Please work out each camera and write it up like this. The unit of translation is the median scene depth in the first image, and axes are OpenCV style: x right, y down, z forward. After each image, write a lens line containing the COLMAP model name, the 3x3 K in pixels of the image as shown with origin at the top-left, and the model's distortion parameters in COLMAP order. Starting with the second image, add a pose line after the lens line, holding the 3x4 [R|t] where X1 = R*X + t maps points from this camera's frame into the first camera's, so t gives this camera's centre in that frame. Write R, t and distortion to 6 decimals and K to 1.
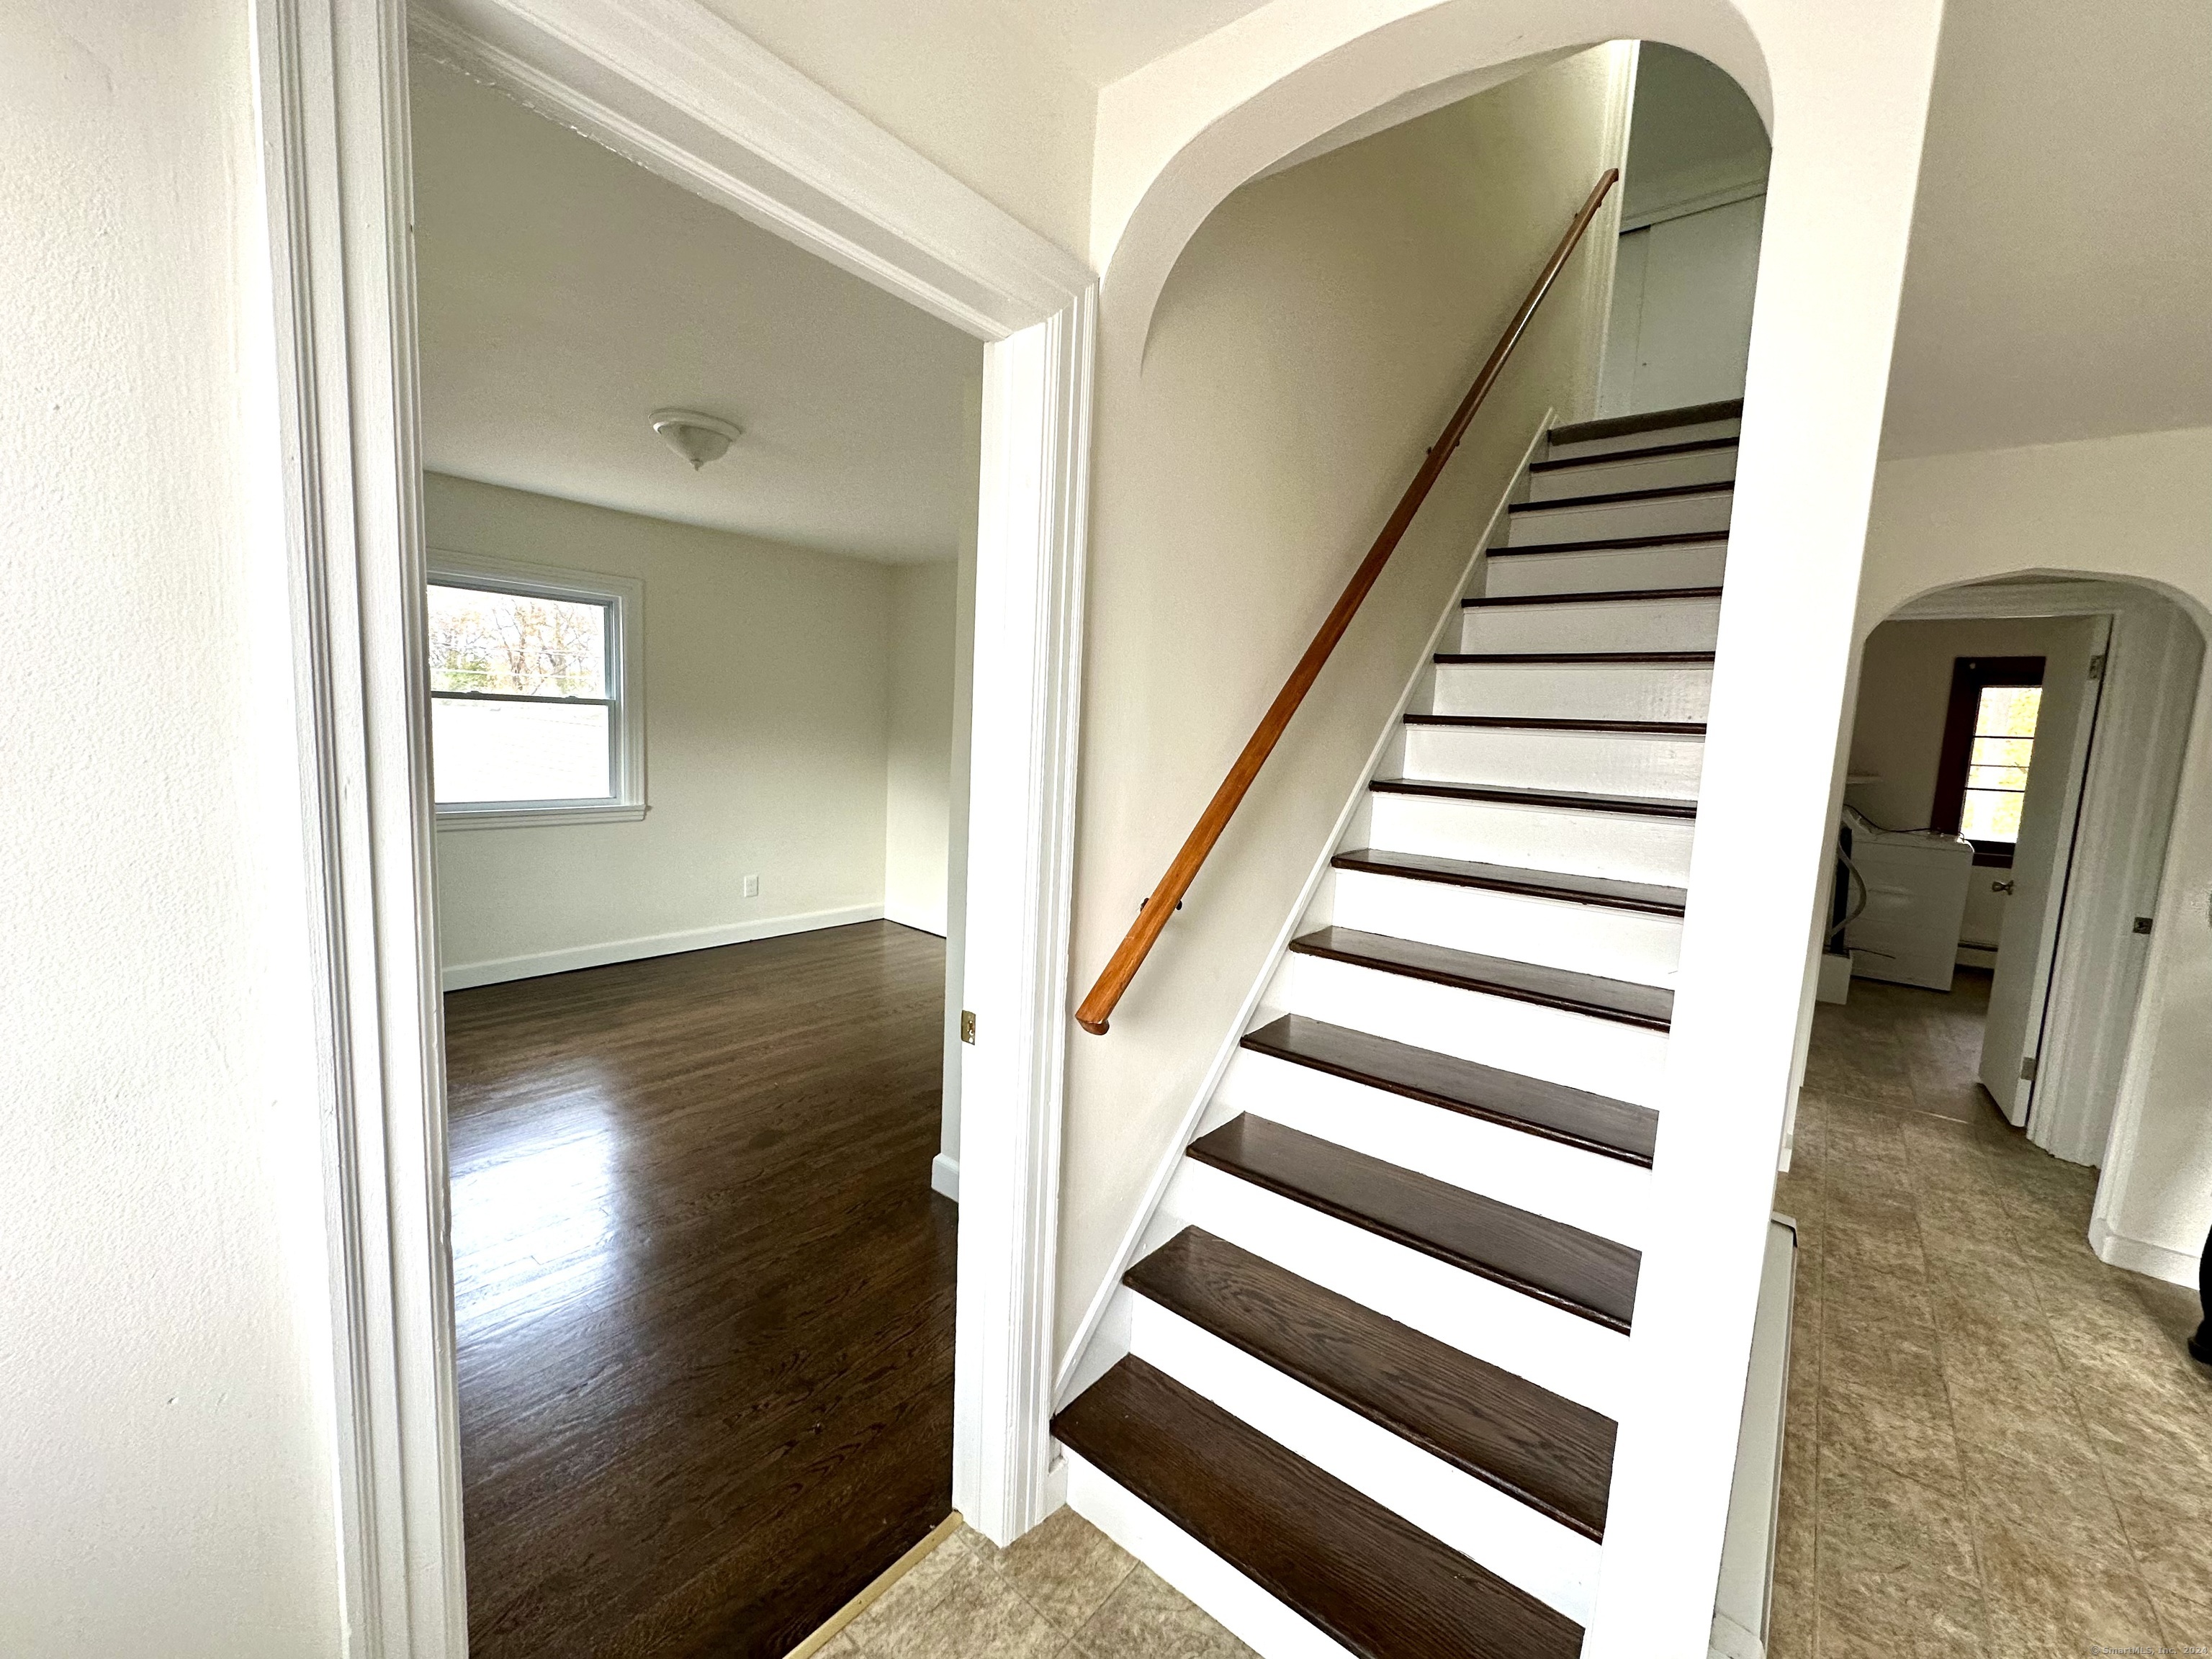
lens RADIAL K [[877.6, 0, 1105.2], [0, 877.6, 832.5], [0, 0, 1]] dist [-0.000530, -0.000051]
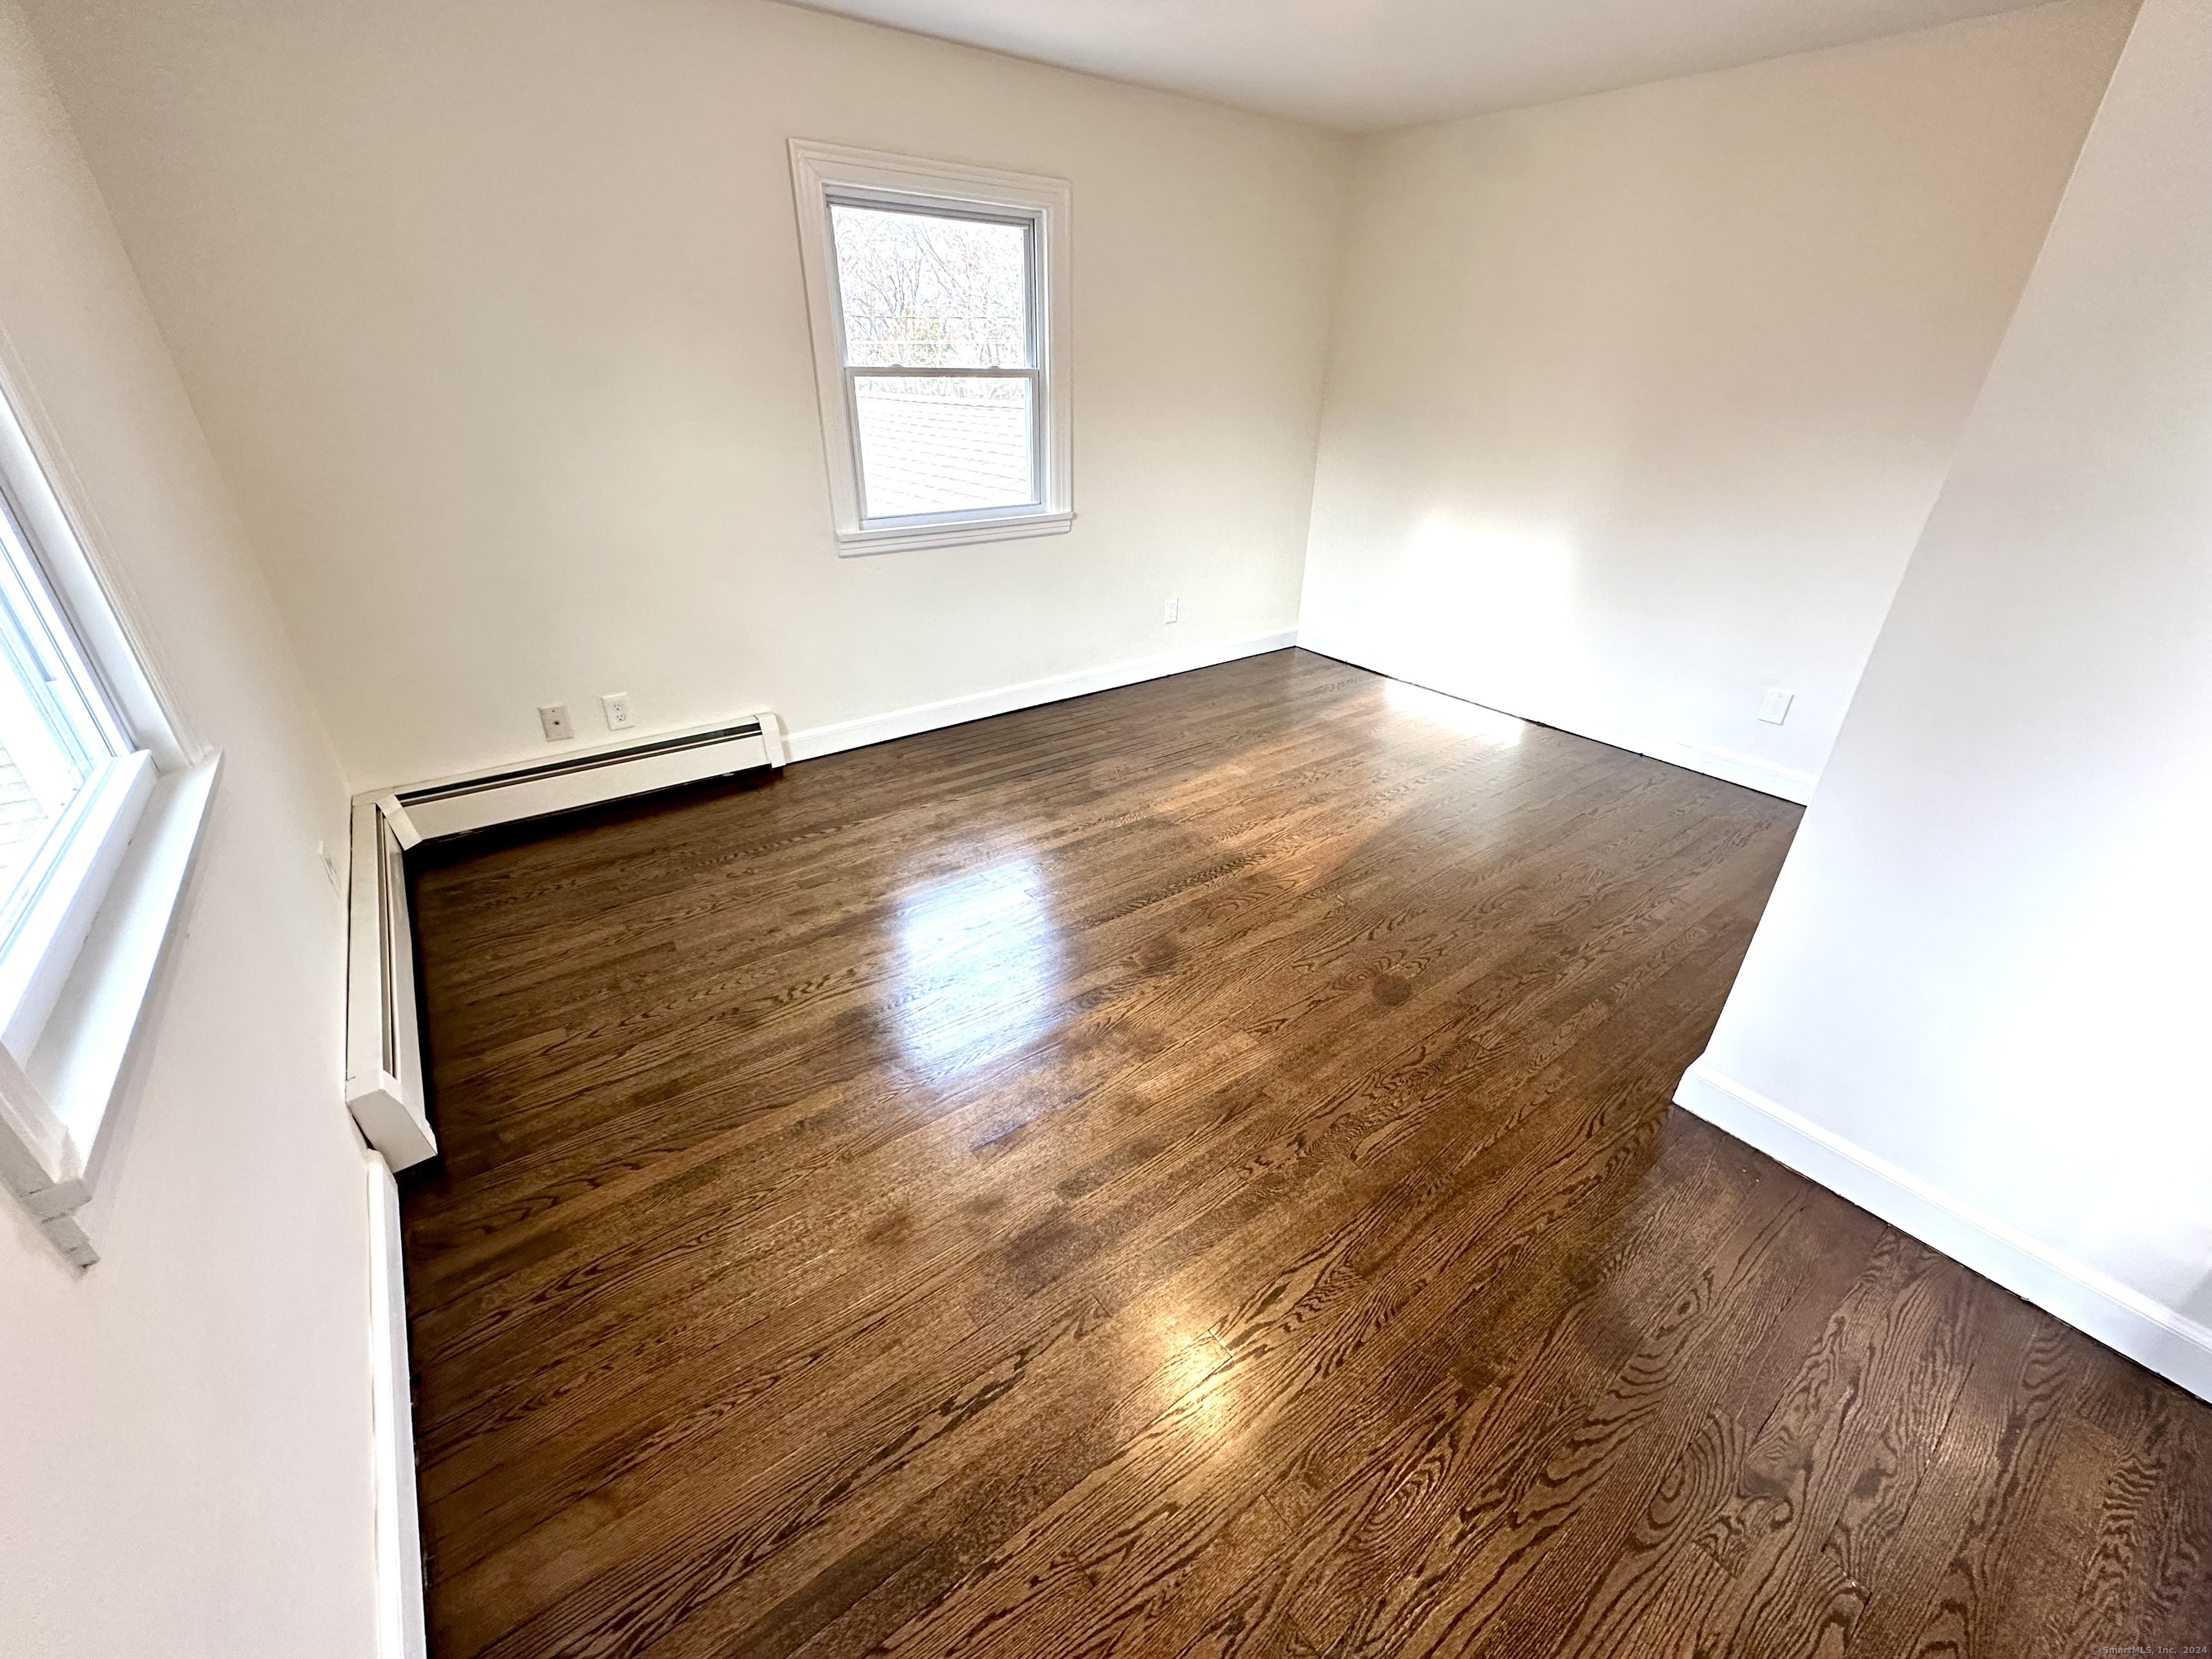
lens RADIAL K [[877.6, 0, 1096.5], [0, 877.6, 835.5], [0, 0, 1]] dist [-0.000530, -0.000051]
pose [[0.967137, 0.076889, -0.242350, -0.296817], [0.012199, 0.938048, 0.346291, -0.033279], [0.253962, -0.337867, 0.906283, 0.178003]]
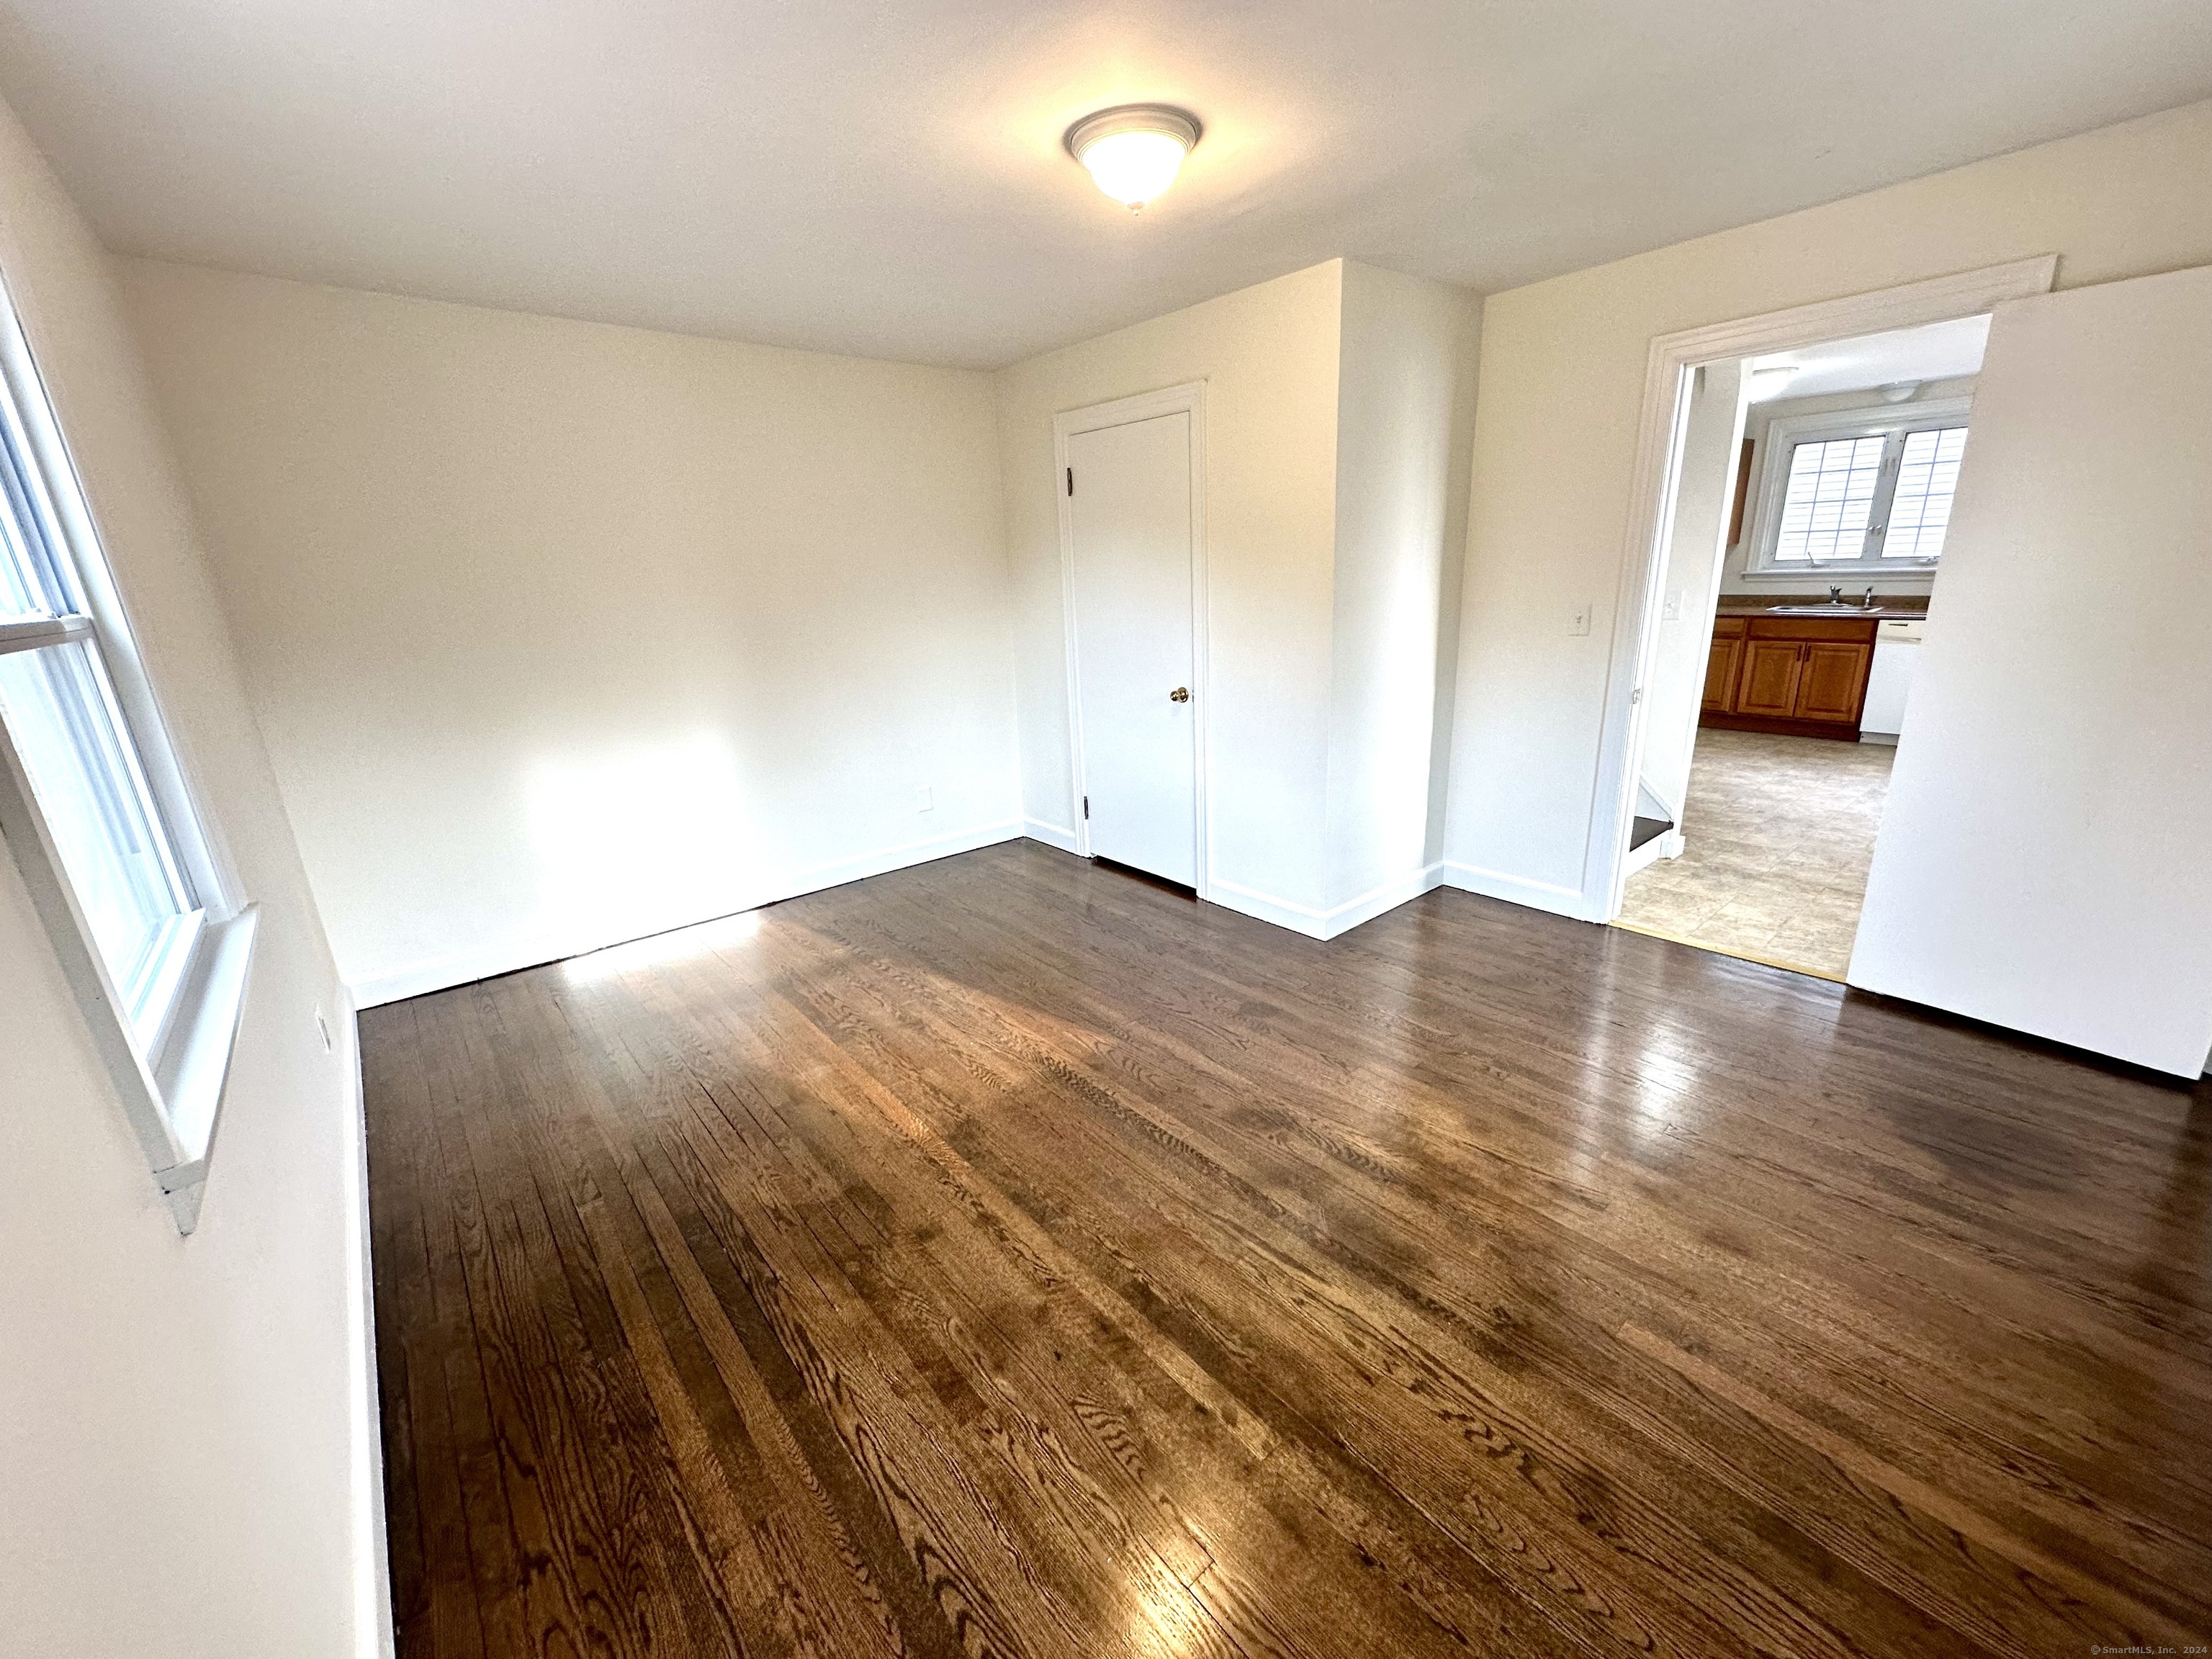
lens RADIAL K [[877.6, 0, 1093.9], [0, 877.6, 825.1], [0, 0, 1]] dist [-0.000530, -0.000051]
pose [[0.190513, -0.340214, 0.920847, -0.823277], [0.168141, 0.935474, 0.310832, -0.125325], [-0.967178, 0.095615, 0.235425, 0.597595]]
